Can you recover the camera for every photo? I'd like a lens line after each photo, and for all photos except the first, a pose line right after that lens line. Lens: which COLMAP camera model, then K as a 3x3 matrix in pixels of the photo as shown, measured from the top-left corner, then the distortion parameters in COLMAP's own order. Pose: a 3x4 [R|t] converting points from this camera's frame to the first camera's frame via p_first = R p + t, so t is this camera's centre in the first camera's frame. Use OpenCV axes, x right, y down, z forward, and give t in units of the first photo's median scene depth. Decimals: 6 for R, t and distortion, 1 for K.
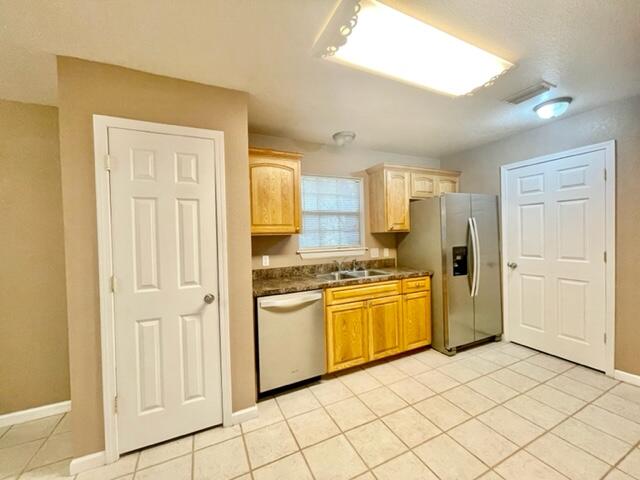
lens RADIAL K [[258.6, 0, 319.2], [0, 258.6, 240.4], [0, 0, 1]] dist [-0.006069, 0.001472]
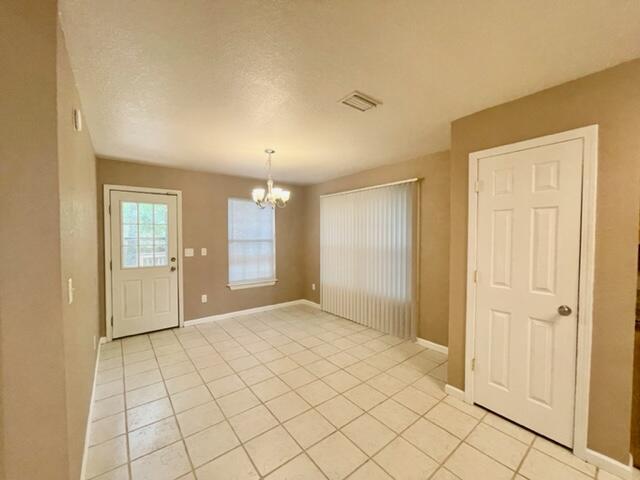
lens RADIAL K [[258.6, 0, 315.7], [0, 258.6, 239.5], [0, 0, 1]] dist [-0.006069, 0.001472]
pose [[0.220623, 0.049058, -0.974125, 0.233761], [-0.021185, 0.998740, 0.045499, -0.048746], [0.975129, 0.010599, 0.221384, -0.086177]]
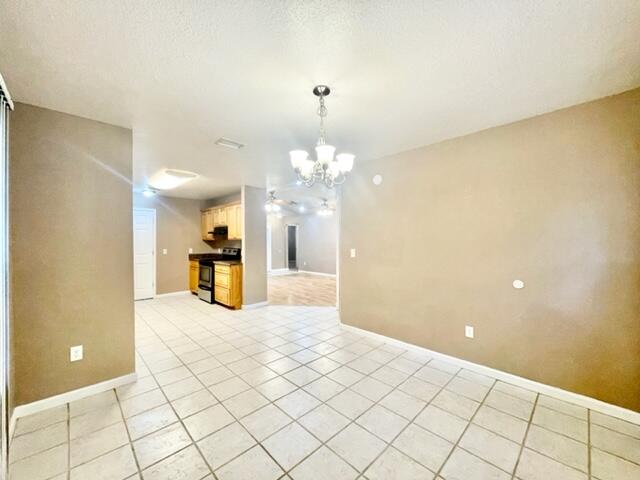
lens RADIAL K [[258.6, 0, 319.4], [0, 258.6, 239.7], [0, 0, 1]] dist [-0.006069, 0.001472]
pose [[-0.326420, 0.034842, 0.944582, -2.034600], [0.033602, 0.999116, -0.025242, 0.056863], [-0.944627, 0.023500, -0.327303, 0.277836]]
